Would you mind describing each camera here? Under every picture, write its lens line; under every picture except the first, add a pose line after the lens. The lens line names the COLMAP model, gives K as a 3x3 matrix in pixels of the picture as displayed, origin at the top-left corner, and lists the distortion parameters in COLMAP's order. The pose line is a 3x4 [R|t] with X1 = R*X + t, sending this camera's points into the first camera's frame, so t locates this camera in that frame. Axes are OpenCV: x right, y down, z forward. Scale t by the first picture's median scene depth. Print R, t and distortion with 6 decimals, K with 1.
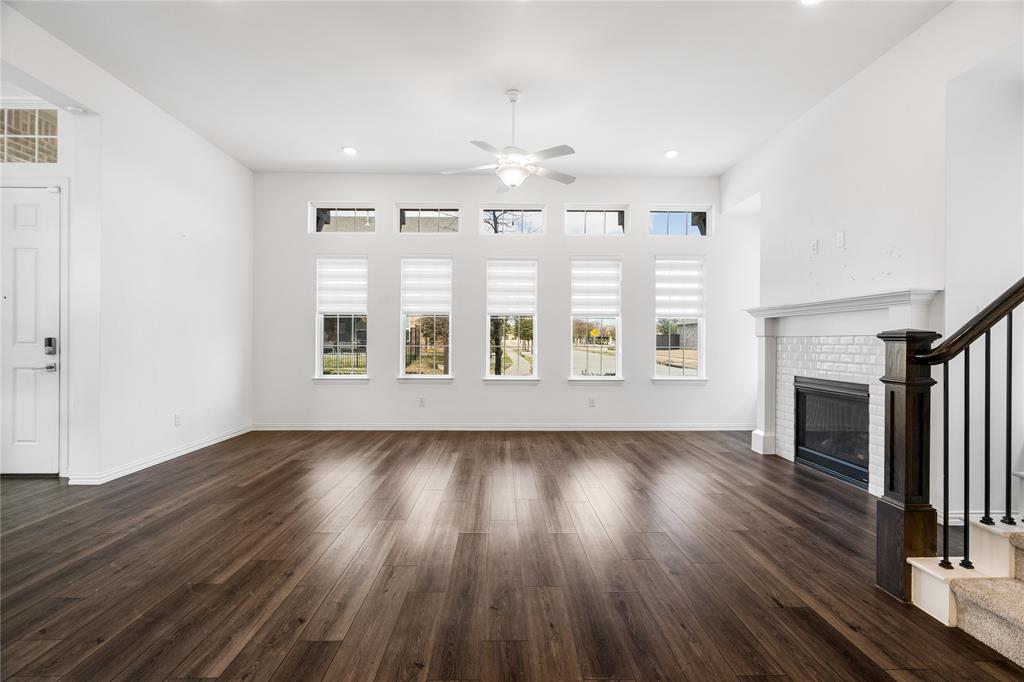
lens RADIAL K [[467.9, 0, 514.1], [0, 467.9, 341.1], [0, 0, 1]] dist [-0.004542, 0.002290]
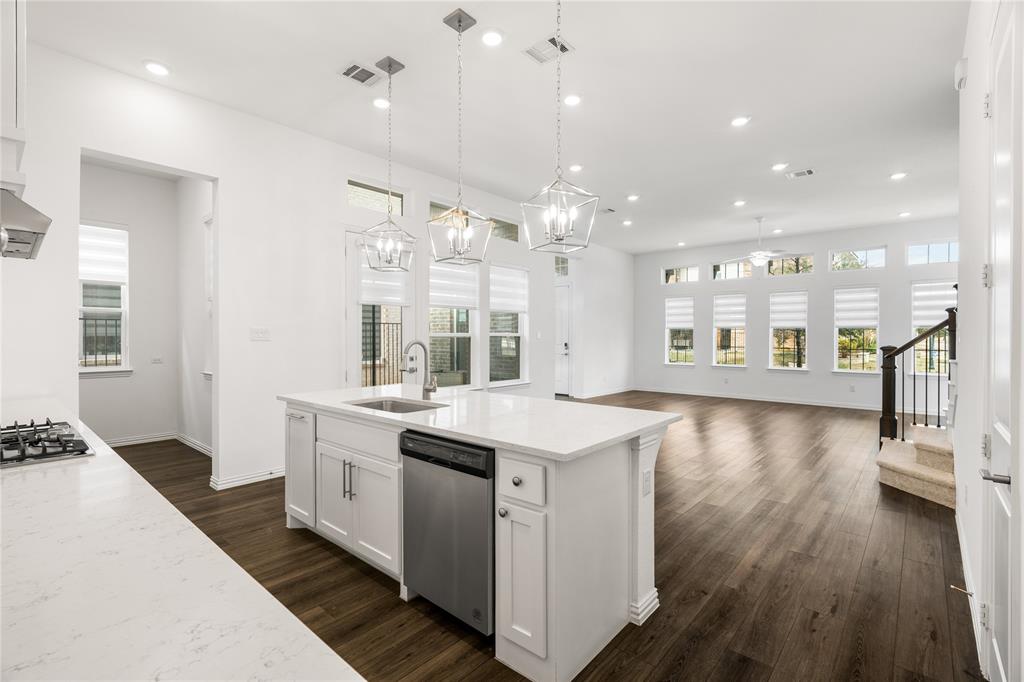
lens RADIAL K [[467.9, 0, 509.9], [0, 467.9, 338.3], [0, 0, 1]] dist [-0.004542, 0.002290]
pose [[0.733014, 0.002481, -0.680210, 0.376930], [0.000019, 0.999993, 0.003668, -0.027938], [0.680214, -0.002702, 0.733009, -0.756826]]
